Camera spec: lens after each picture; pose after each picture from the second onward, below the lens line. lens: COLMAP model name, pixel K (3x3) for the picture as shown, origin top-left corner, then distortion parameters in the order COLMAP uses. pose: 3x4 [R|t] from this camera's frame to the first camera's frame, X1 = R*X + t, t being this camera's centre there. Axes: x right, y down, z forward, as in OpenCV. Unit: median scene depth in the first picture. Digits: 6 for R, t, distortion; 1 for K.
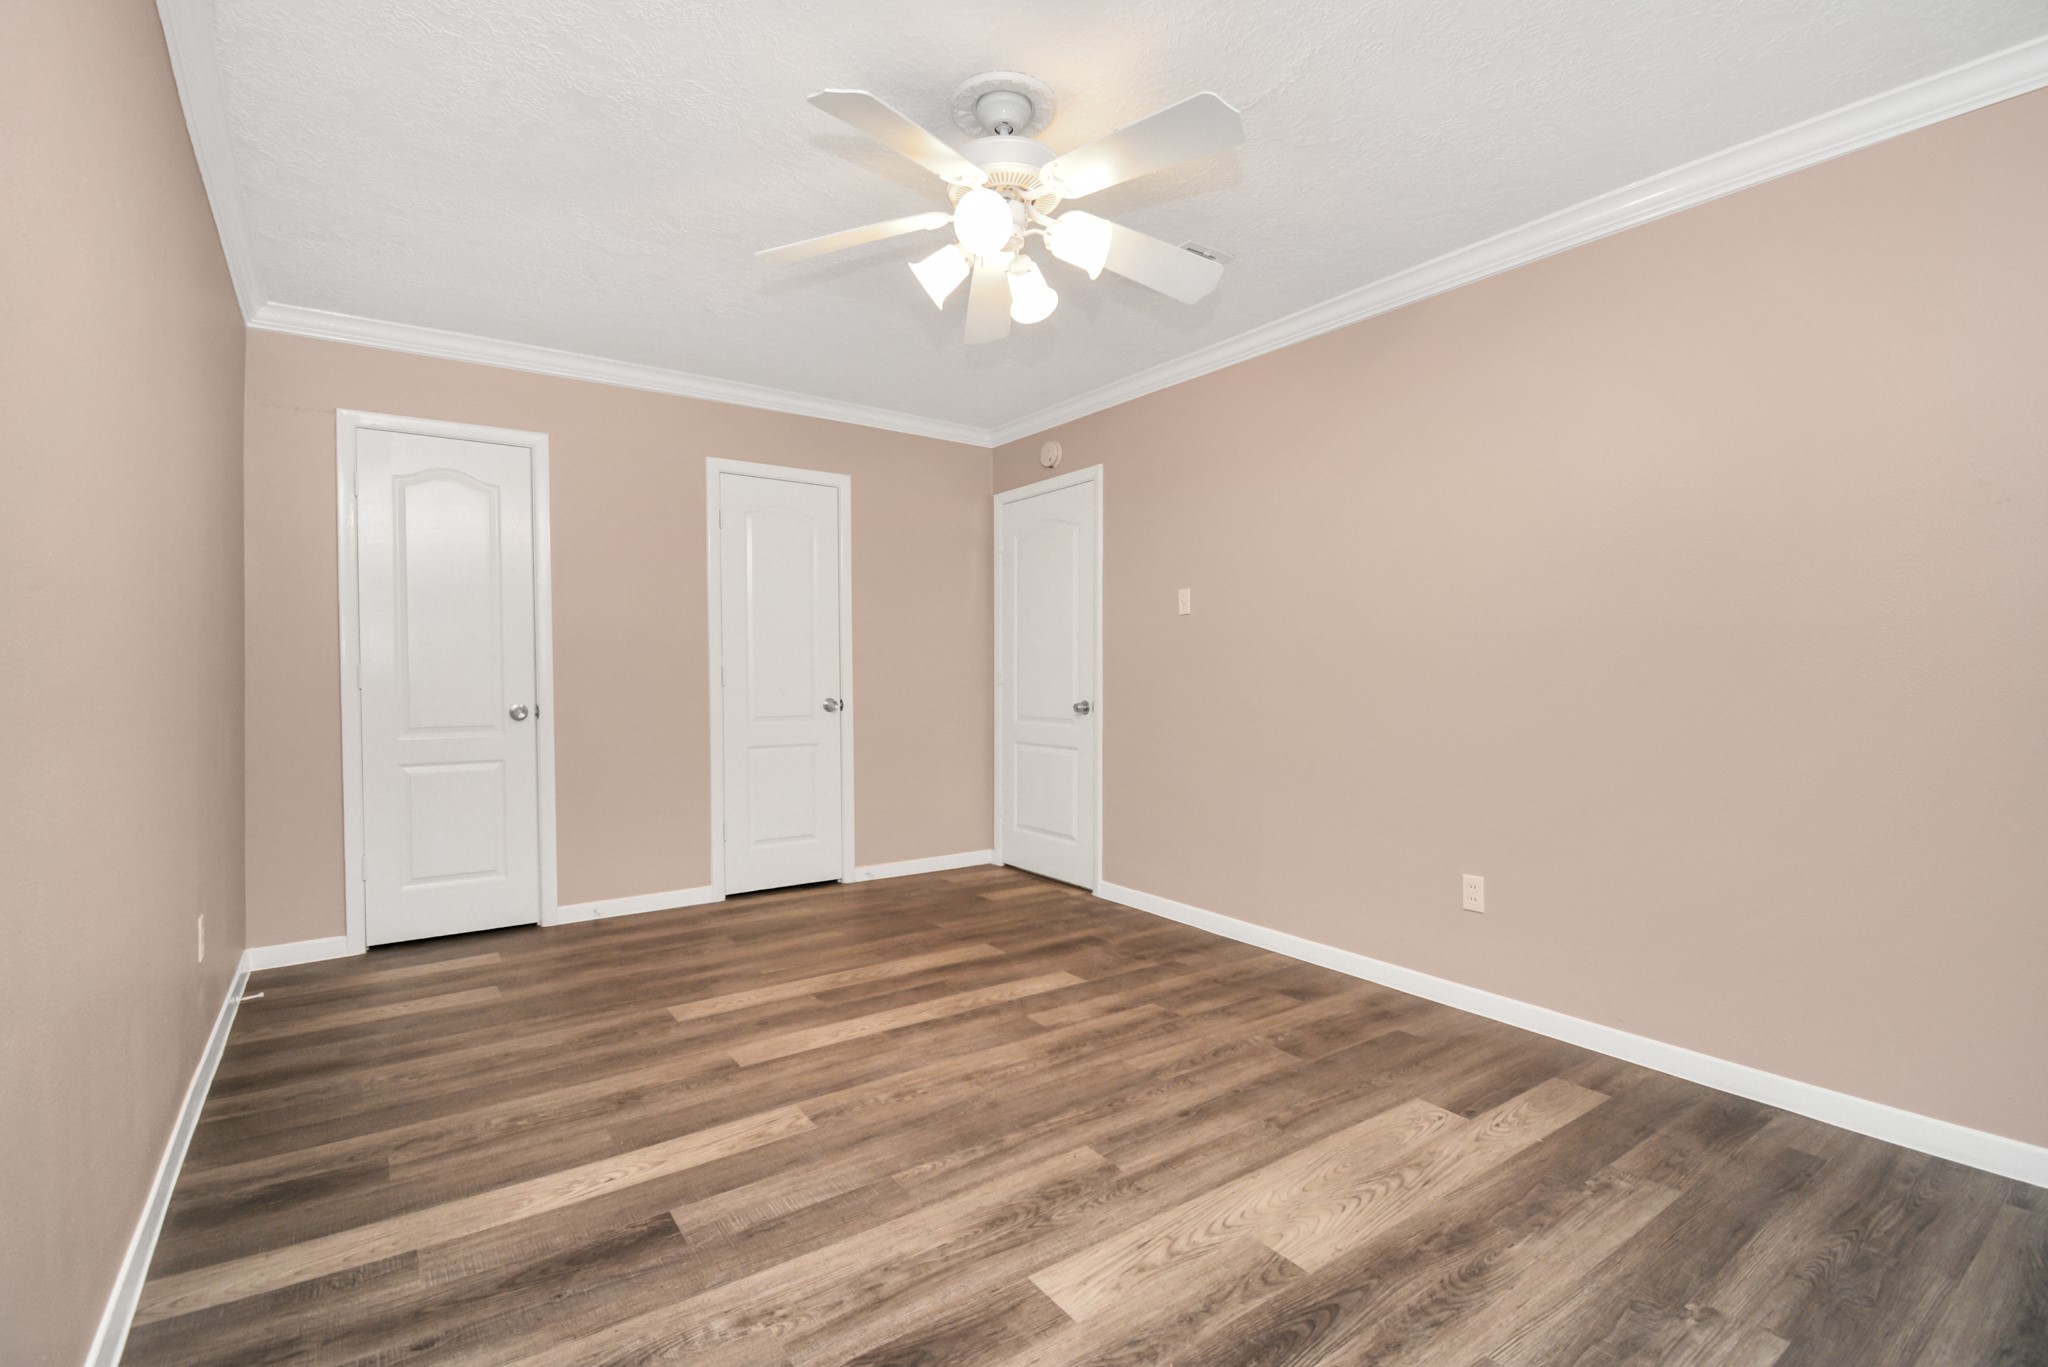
lens RADIAL K [[956.1, 0, 1036.4], [0, 956.1, 689.1], [0, 0, 1]] dist [0.025612, -0.029314]
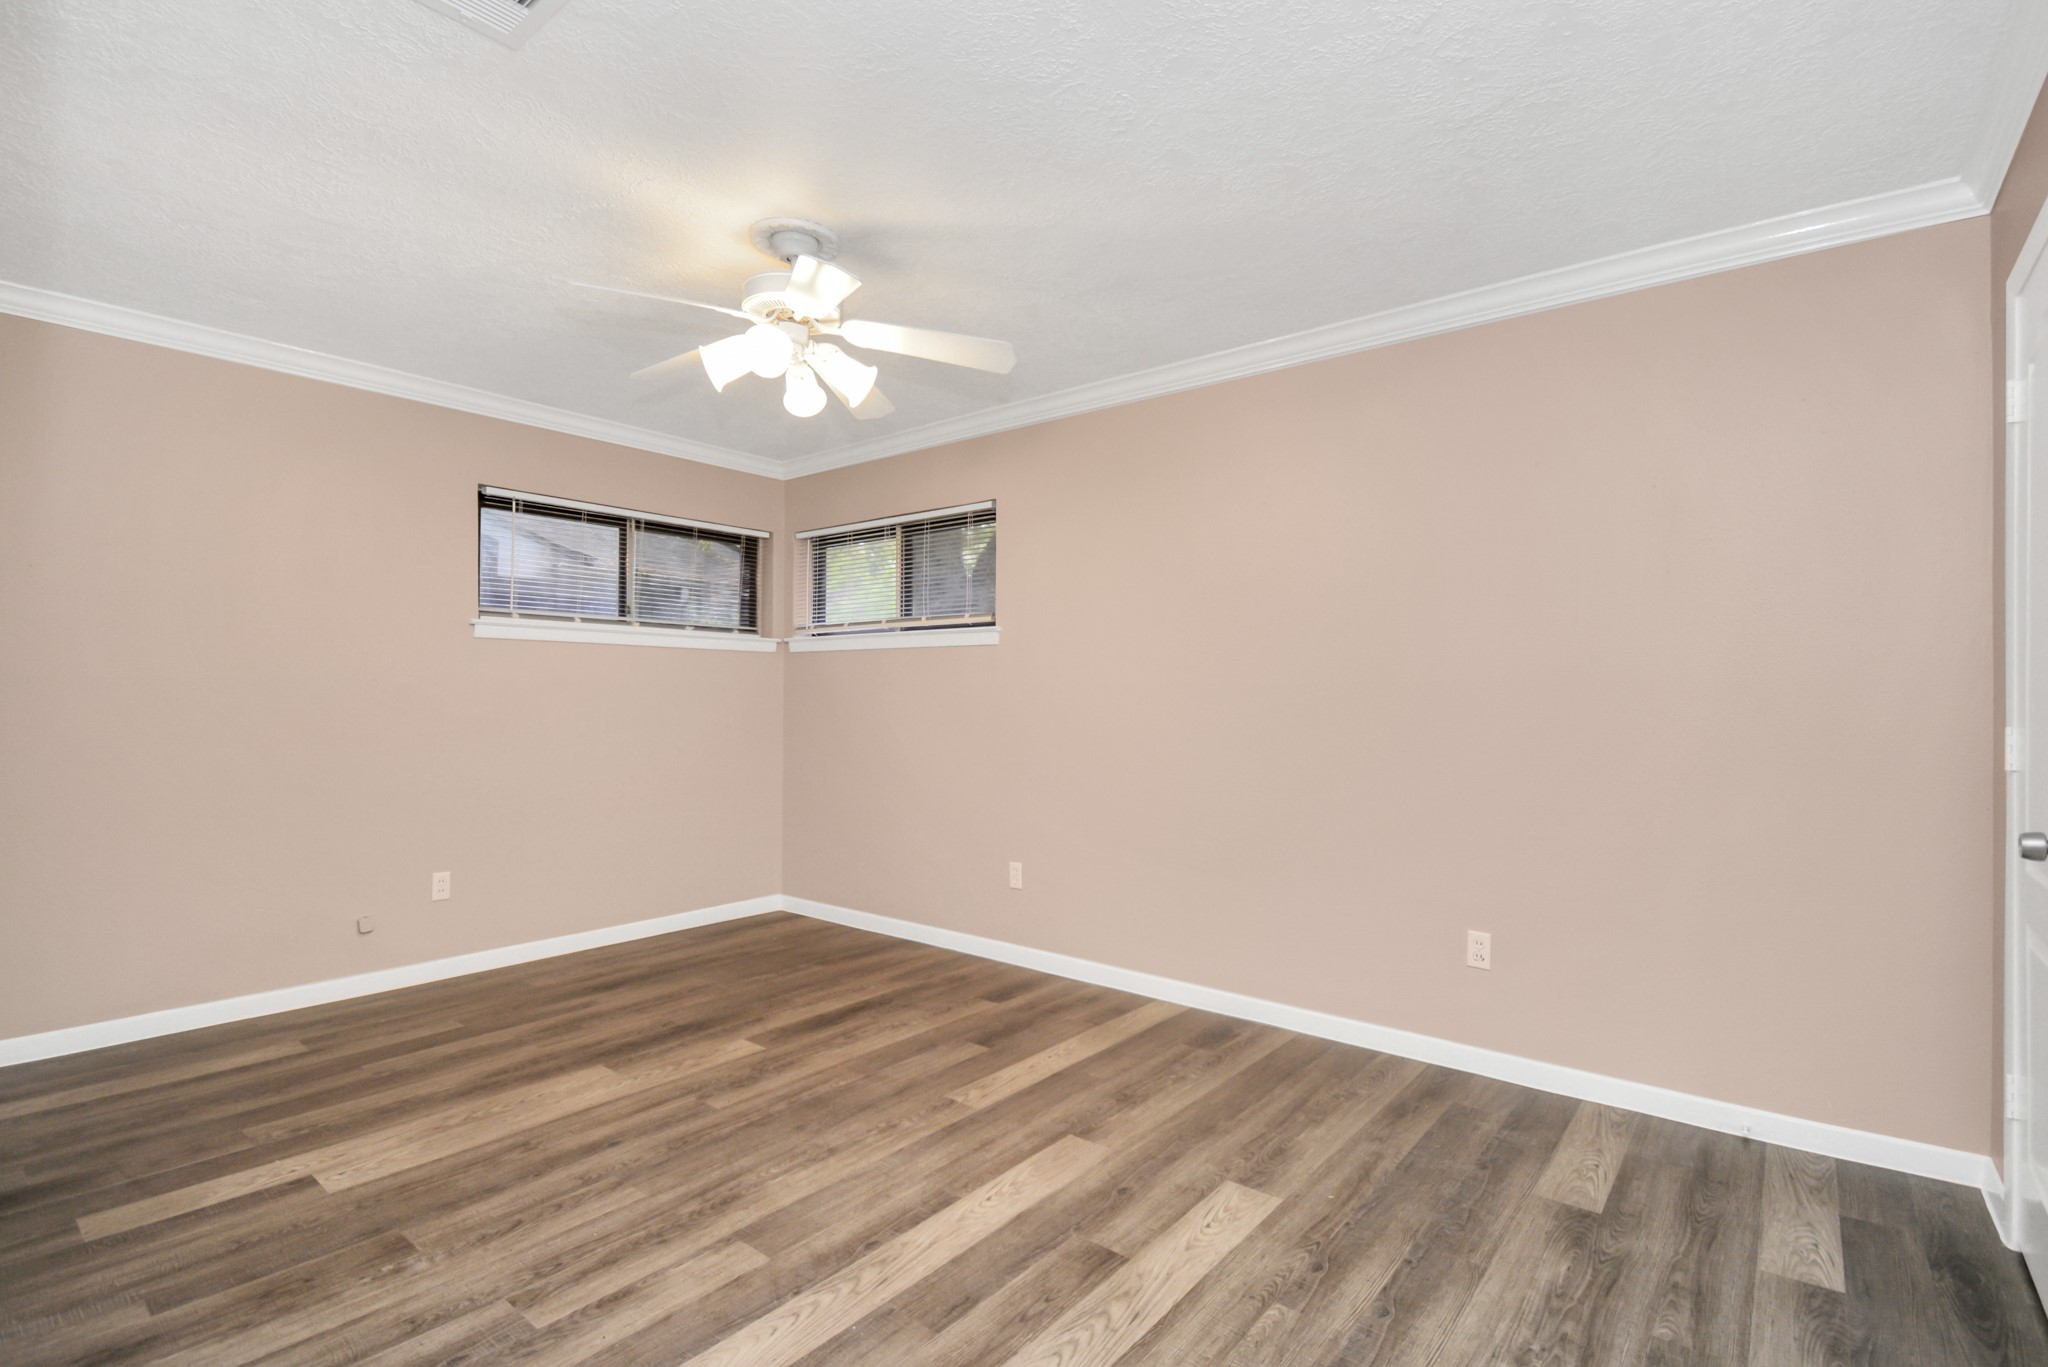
lens RADIAL K [[956.1, 0, 1036.4], [0, 956.1, 689.1], [0, 0, 1]] dist [0.025612, -0.029314]
pose [[-0.965077, -0.009585, -0.261791, -0.013275], [-0.010590, 0.999941, 0.002429, -0.067156], [0.261753, 0.005117, -0.965121, 2.050995]]
